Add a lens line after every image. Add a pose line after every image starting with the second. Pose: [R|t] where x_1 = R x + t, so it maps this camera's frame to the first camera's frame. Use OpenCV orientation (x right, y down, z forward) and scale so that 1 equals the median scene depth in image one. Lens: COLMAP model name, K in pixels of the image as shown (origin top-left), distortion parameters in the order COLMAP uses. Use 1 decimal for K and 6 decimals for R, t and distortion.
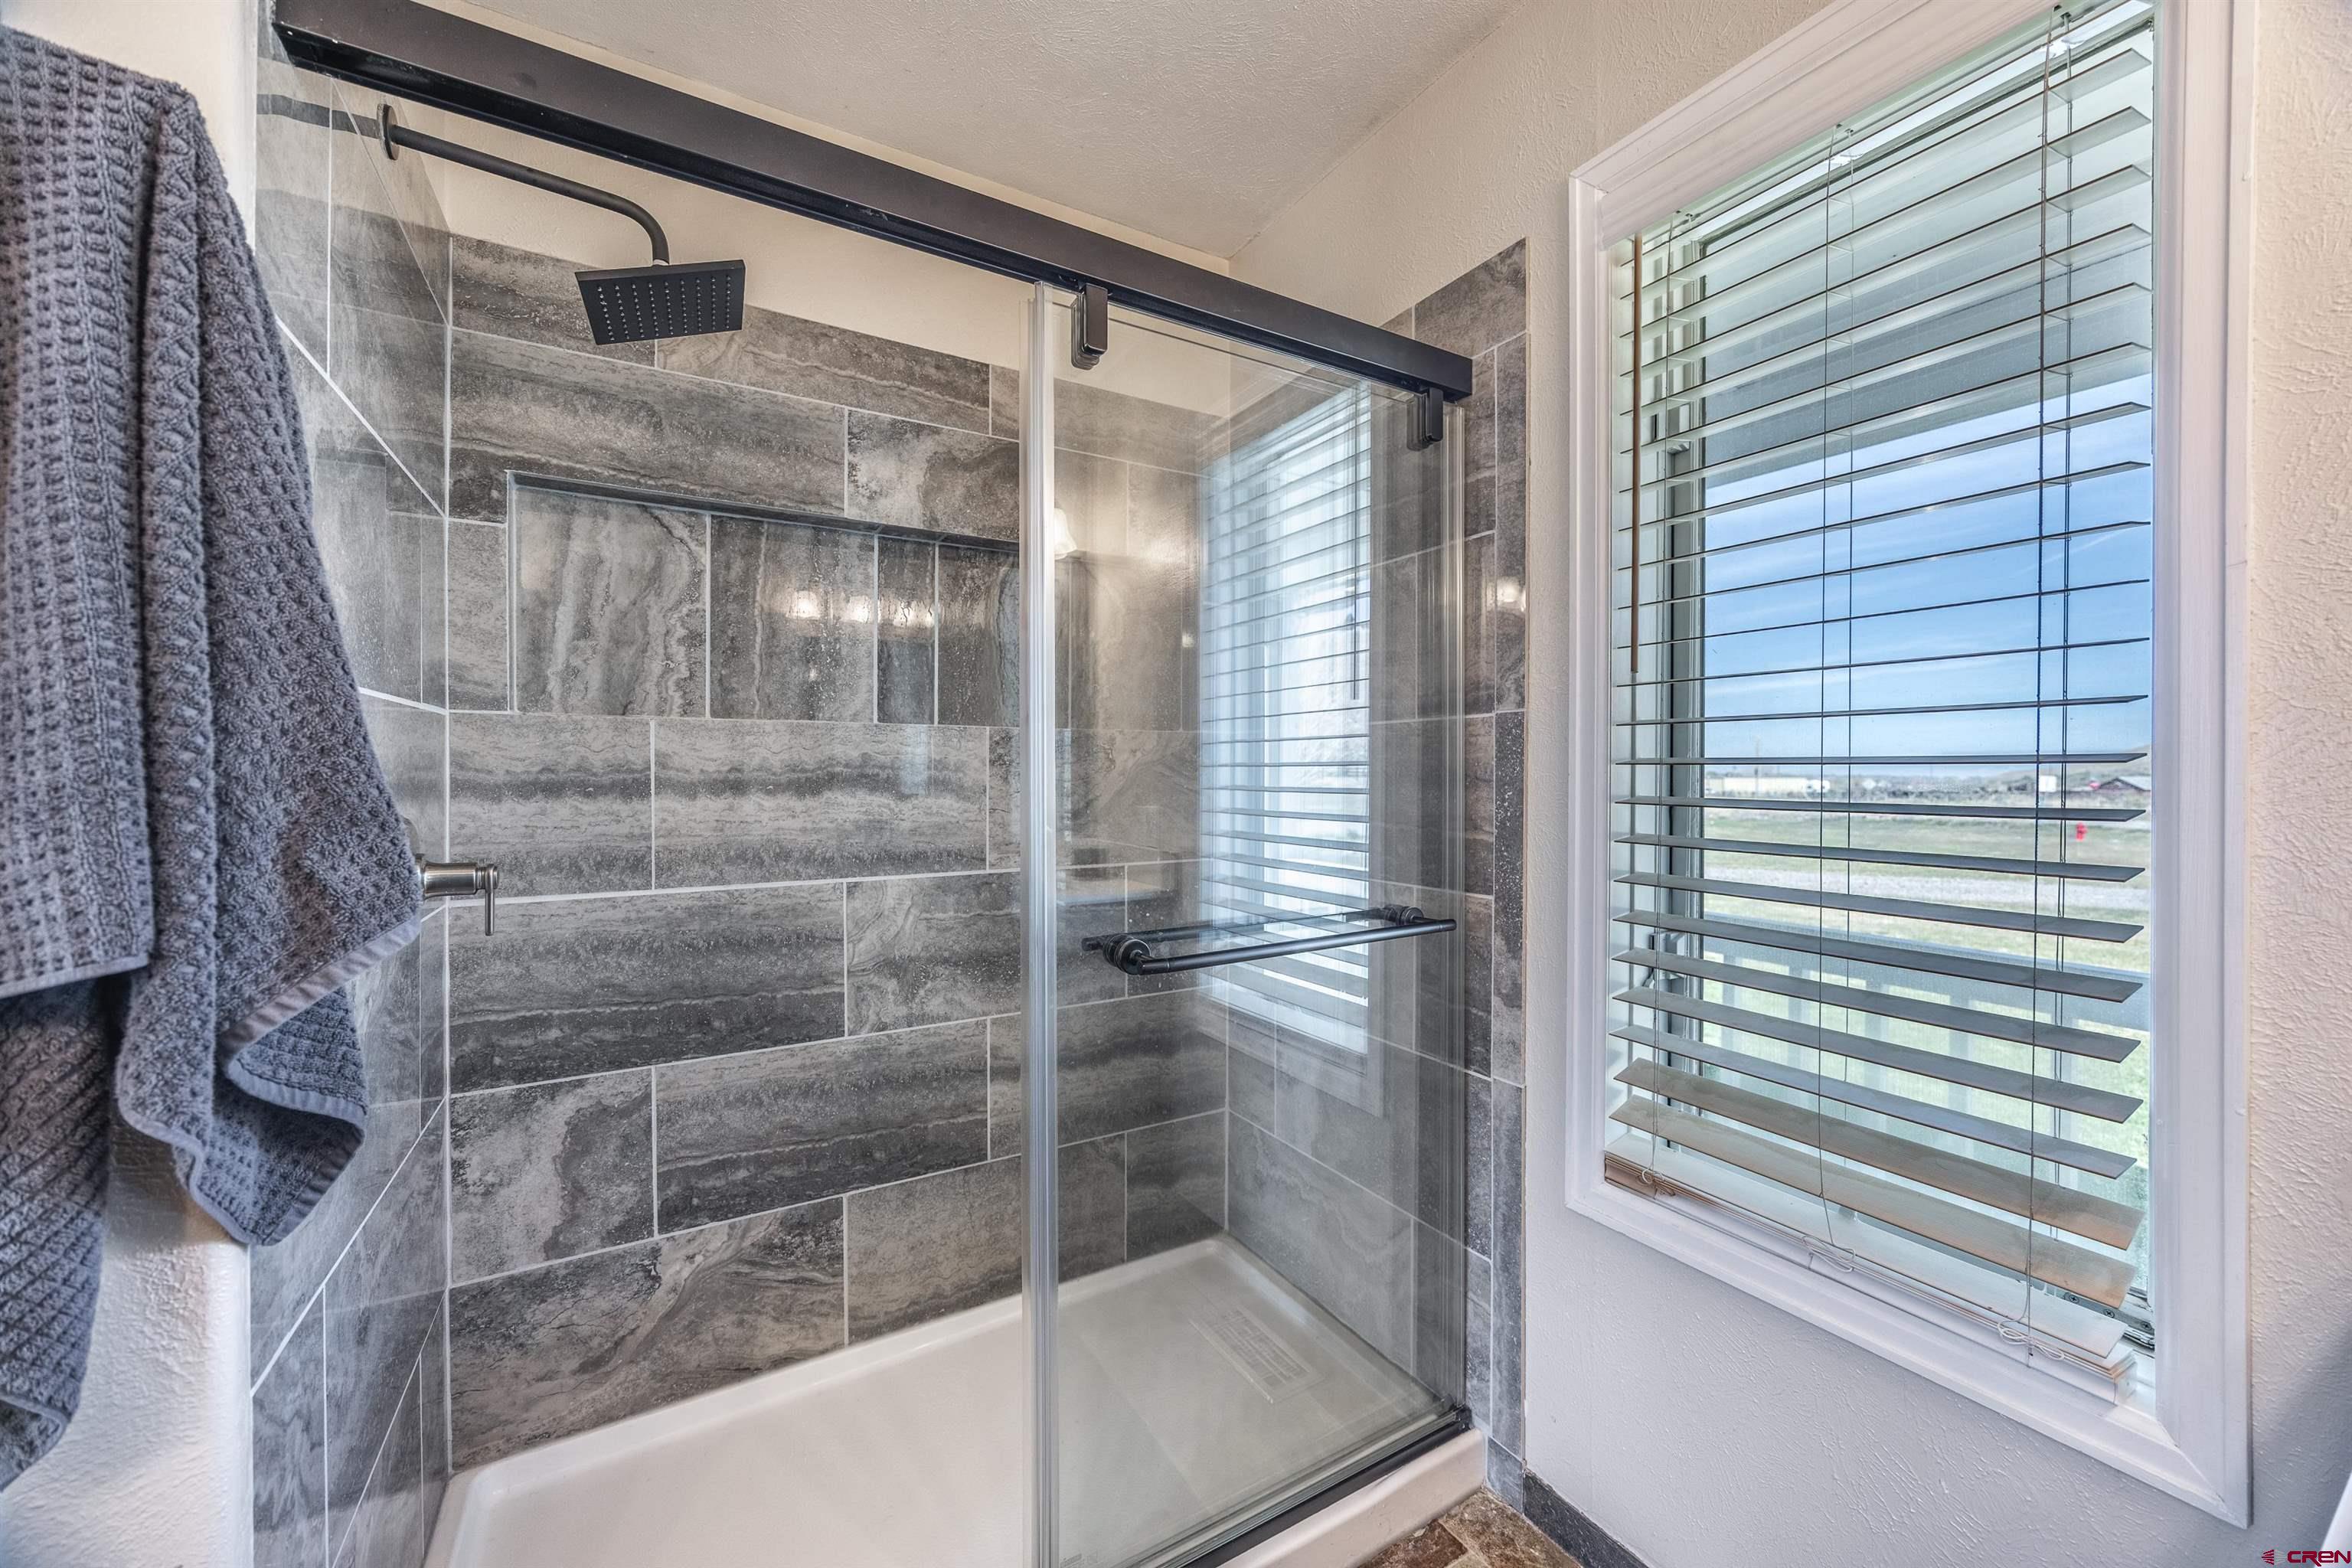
lens RADIAL K [[891.7, 0, 1179.7], [0, 891.7, 779.9], [0, 0, 1]] dist [-0.002968, -0.000209]
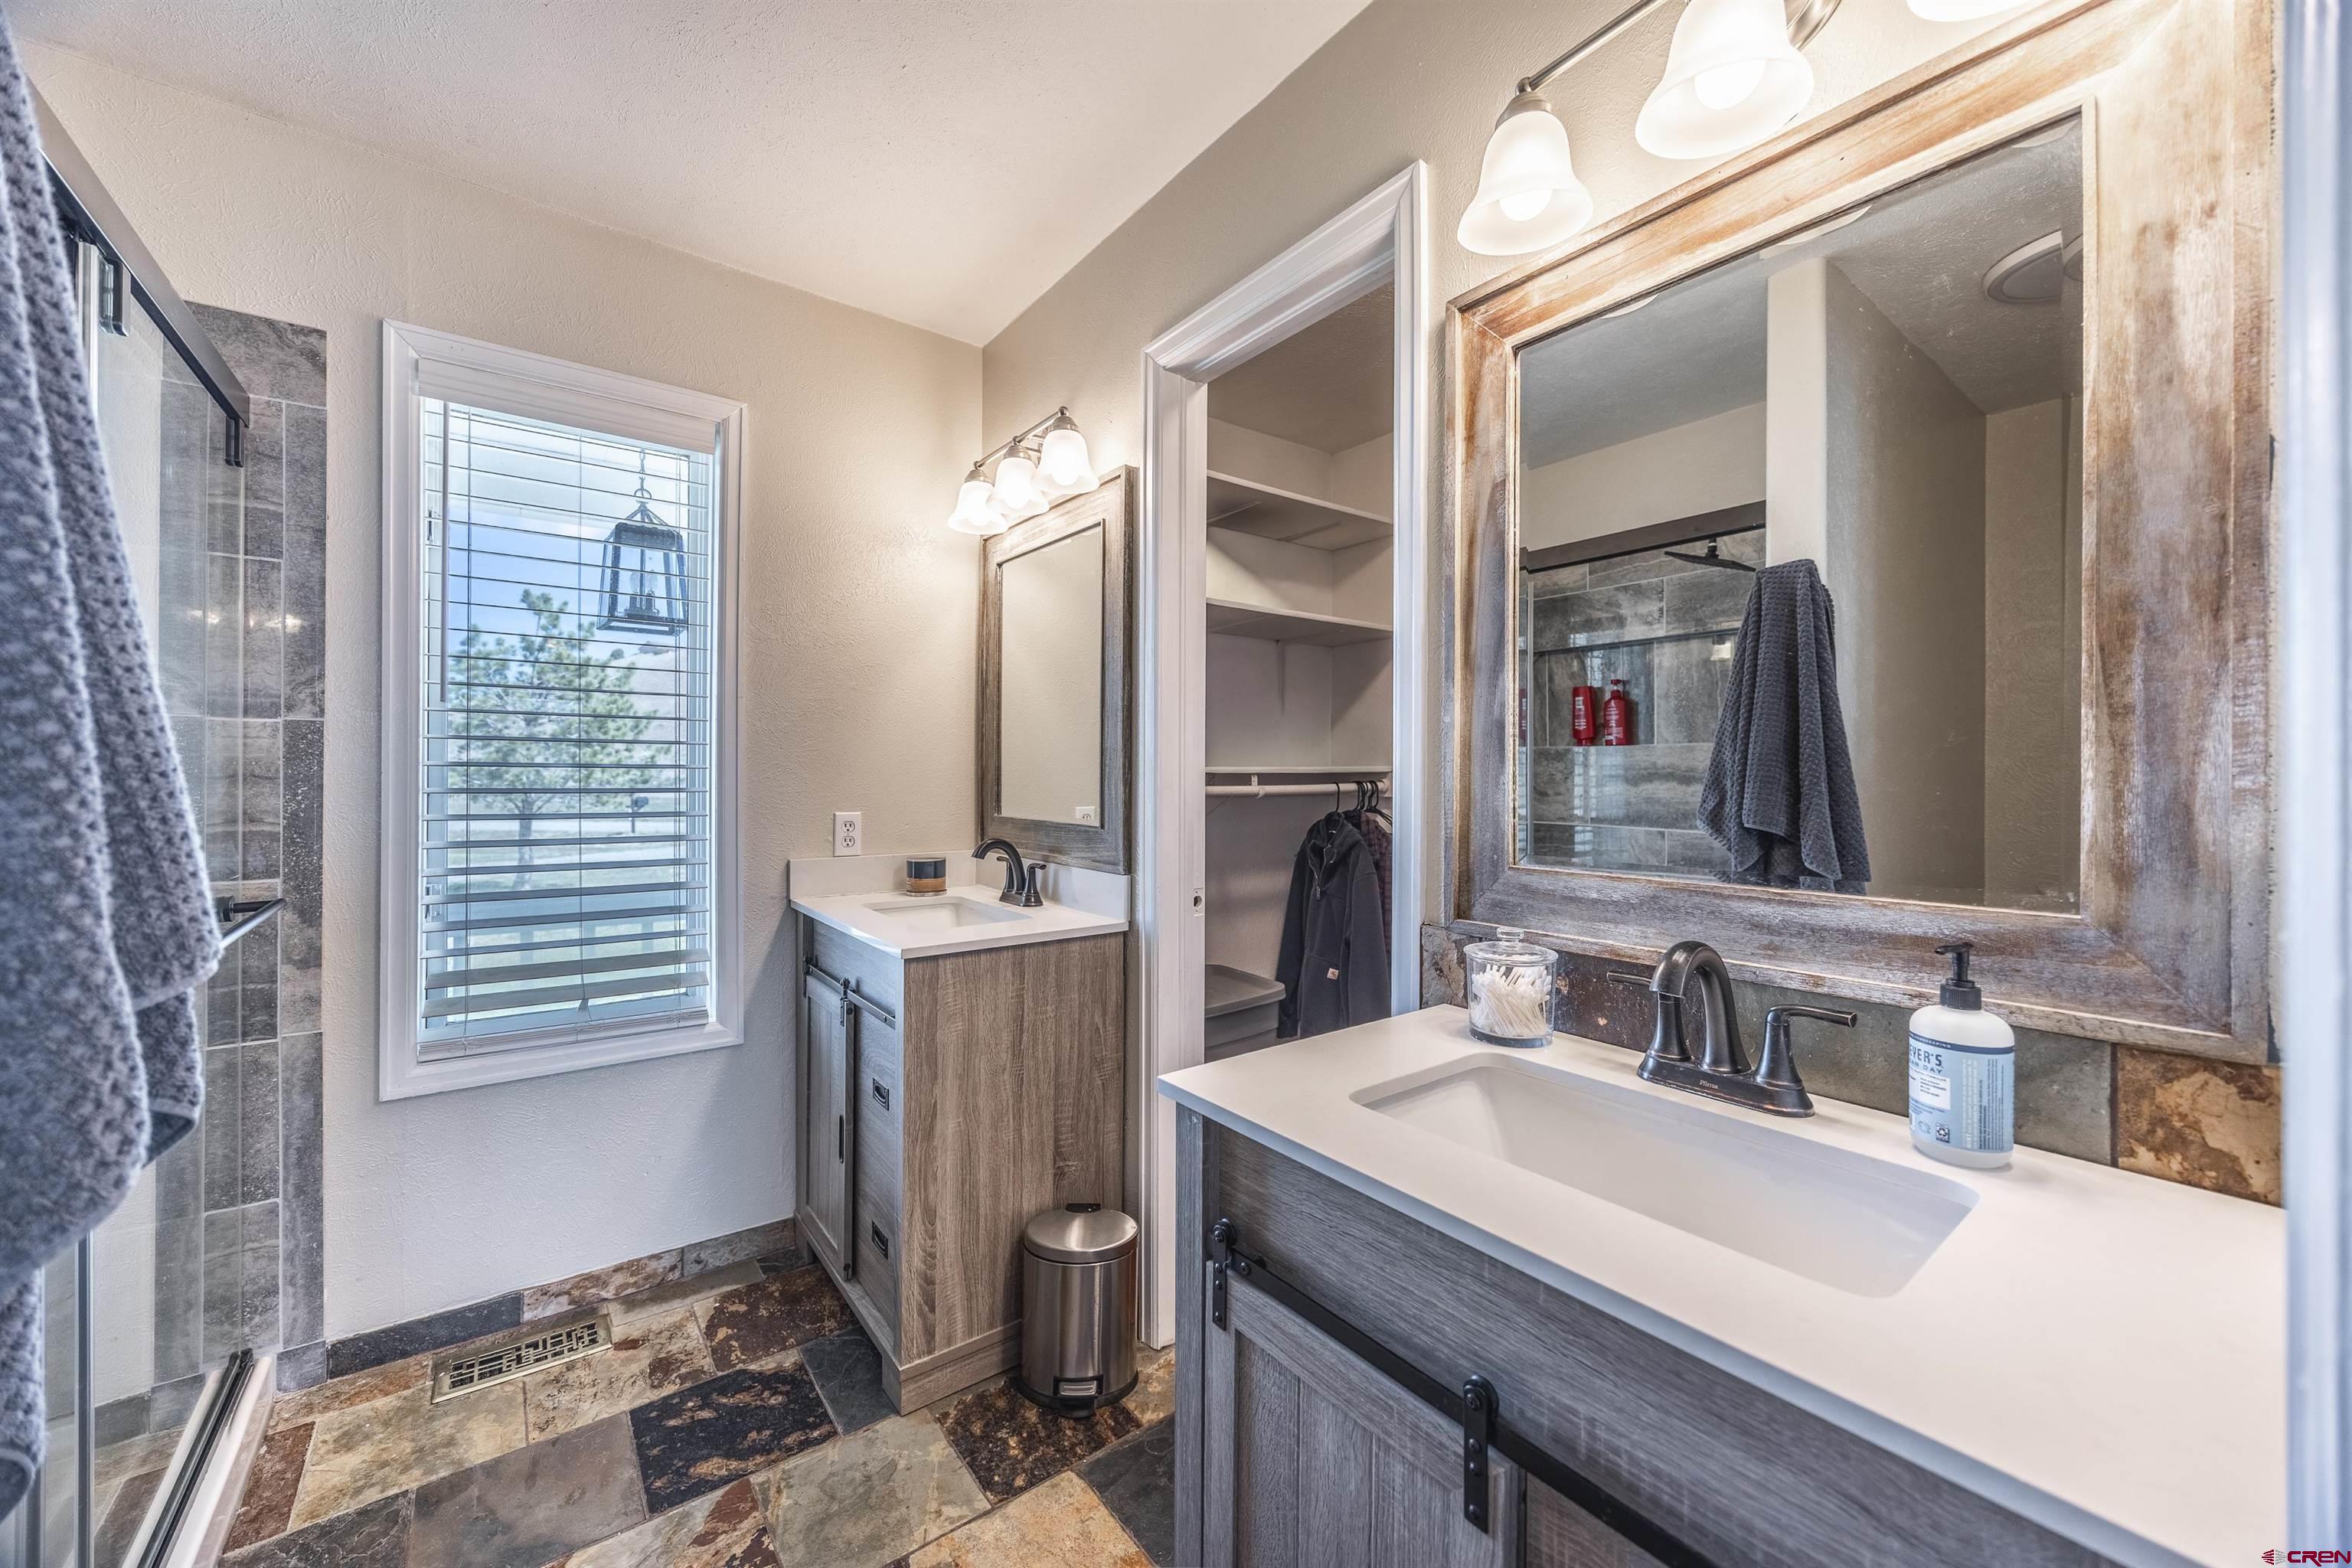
lens RADIAL K [[891.7, 0, 1179.7], [0, 891.7, 779.9], [0, 0, 1]] dist [-0.002968, -0.000209]
pose [[-0.115565, -0.001227, 0.993299, -0.940182], [0.000633, 0.999999, 0.001309, 0.002696], [-0.993300, 0.000780, -0.115564, -0.017382]]
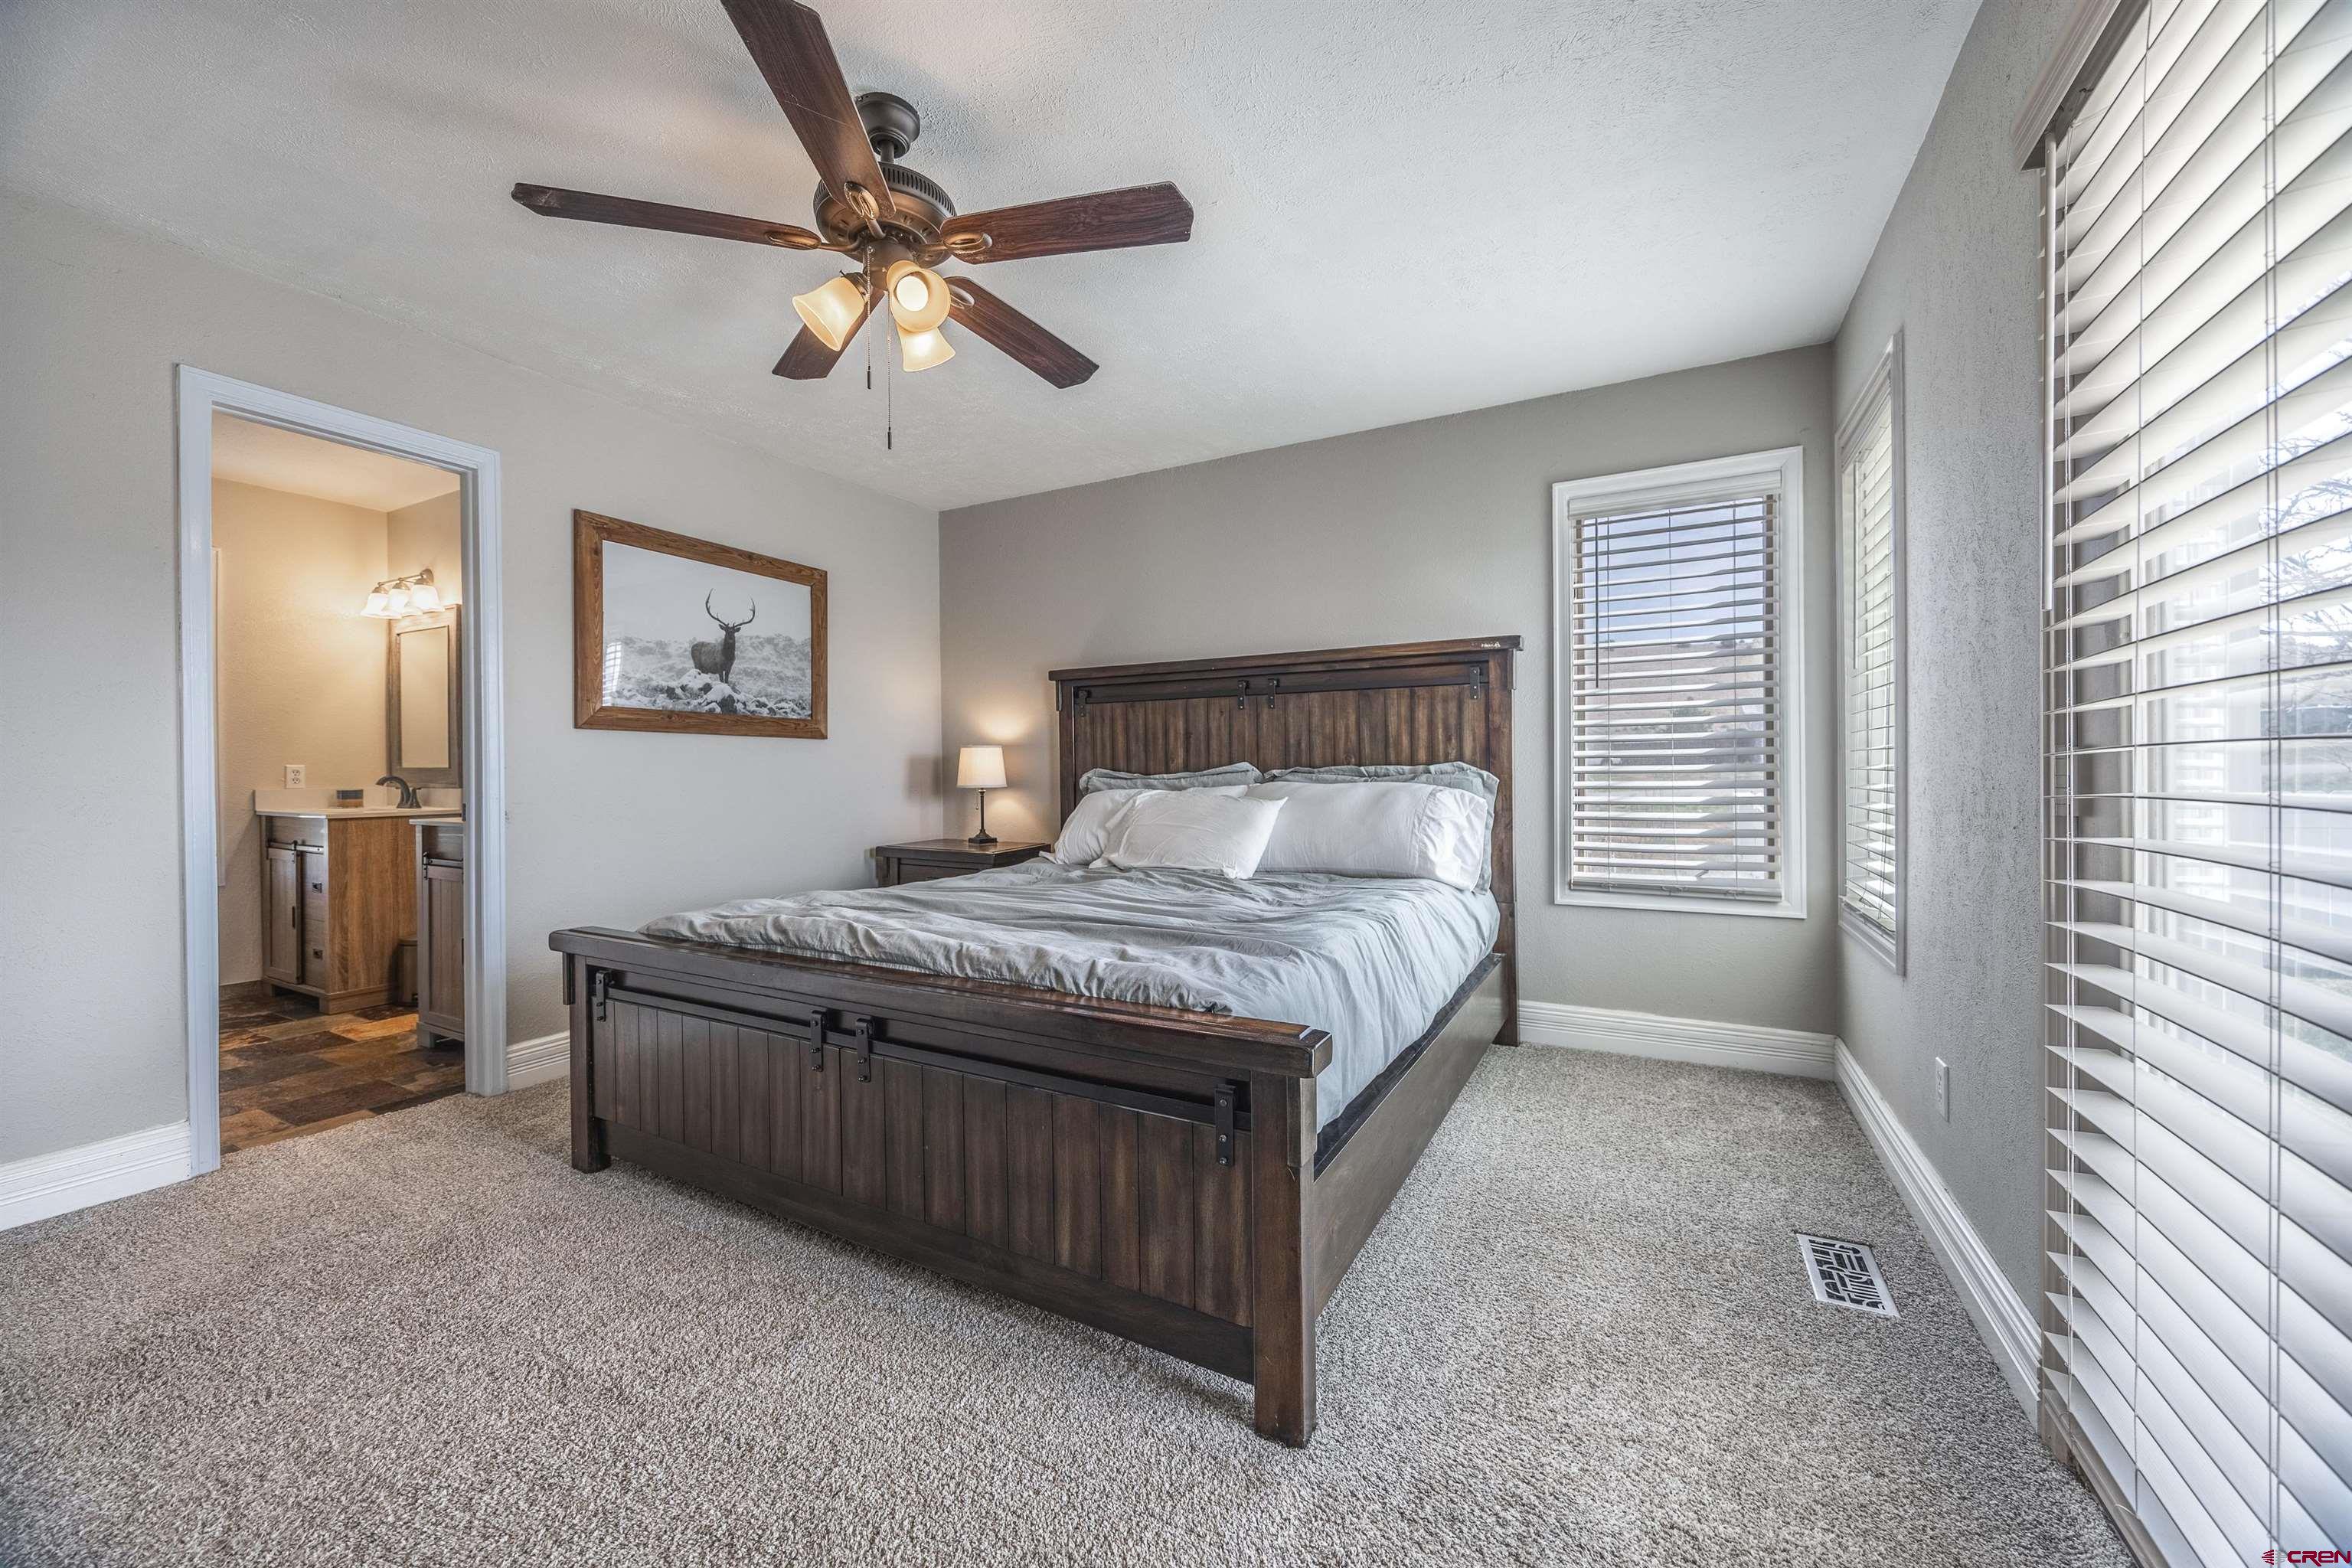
lens RADIAL K [[891.7, 0, 1179.7], [0, 891.7, 779.9], [0, 0, 1]] dist [-0.002968, -0.000209]
pose [[-0.516313, -0.001920, 0.856398, -3.540095], [0.010365, 0.999910, 0.008491, 0.127264], [-0.856337, 0.013260, -0.516246, -0.654057]]
